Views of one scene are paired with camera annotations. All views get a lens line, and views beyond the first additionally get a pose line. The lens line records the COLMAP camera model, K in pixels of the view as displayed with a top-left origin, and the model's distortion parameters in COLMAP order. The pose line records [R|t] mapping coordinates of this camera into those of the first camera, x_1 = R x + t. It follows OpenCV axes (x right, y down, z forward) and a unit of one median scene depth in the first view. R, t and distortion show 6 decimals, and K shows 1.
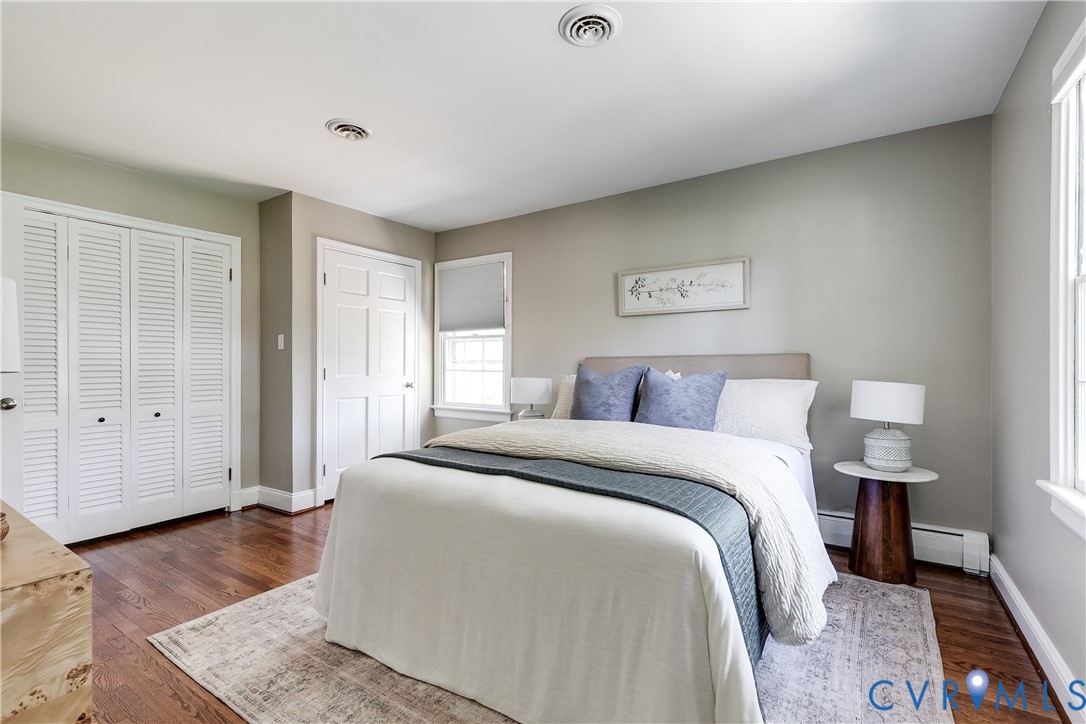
lens RADIAL K [[488.0, 0, 555.1], [0, 488.0, 365.0], [0, 0, 1]] dist [0.001702, 0.000578]
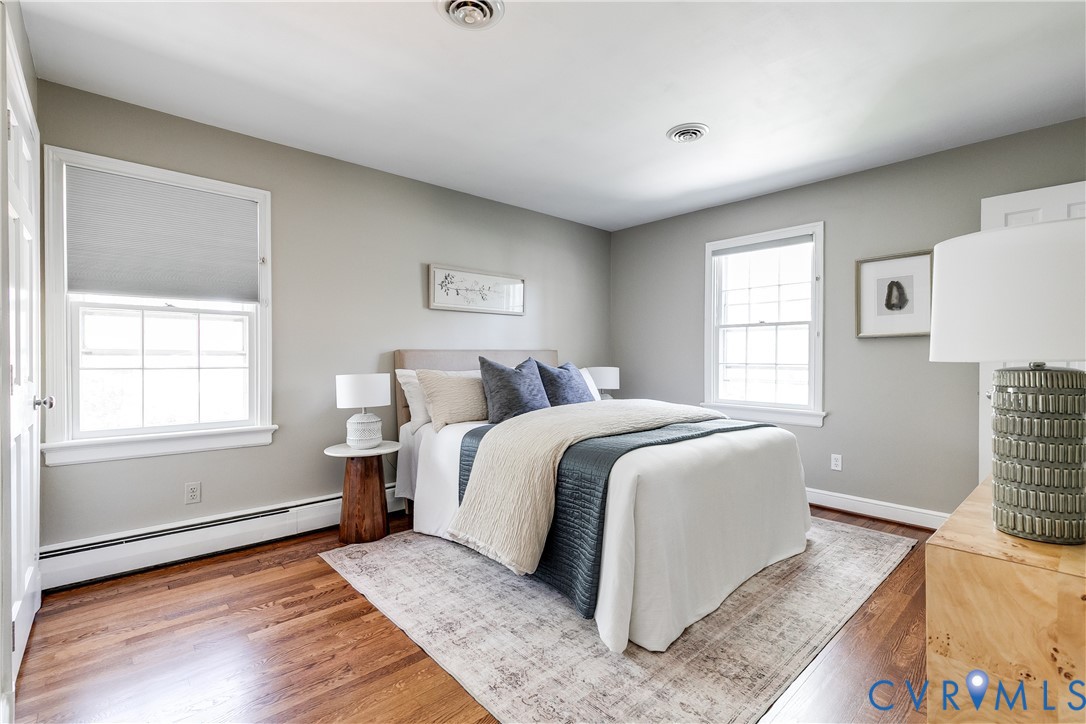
lens RADIAL K [[488.0, 0, 555.1], [0, 488.0, 365.0], [0, 0, 1]] dist [0.001702, 0.000578]
pose [[0.237358, -0.008957, 0.971381, -0.745069], [0.003373, 0.999959, 0.008396, 0.005312], [-0.971416, 0.001283, 0.237378, 0.516169]]
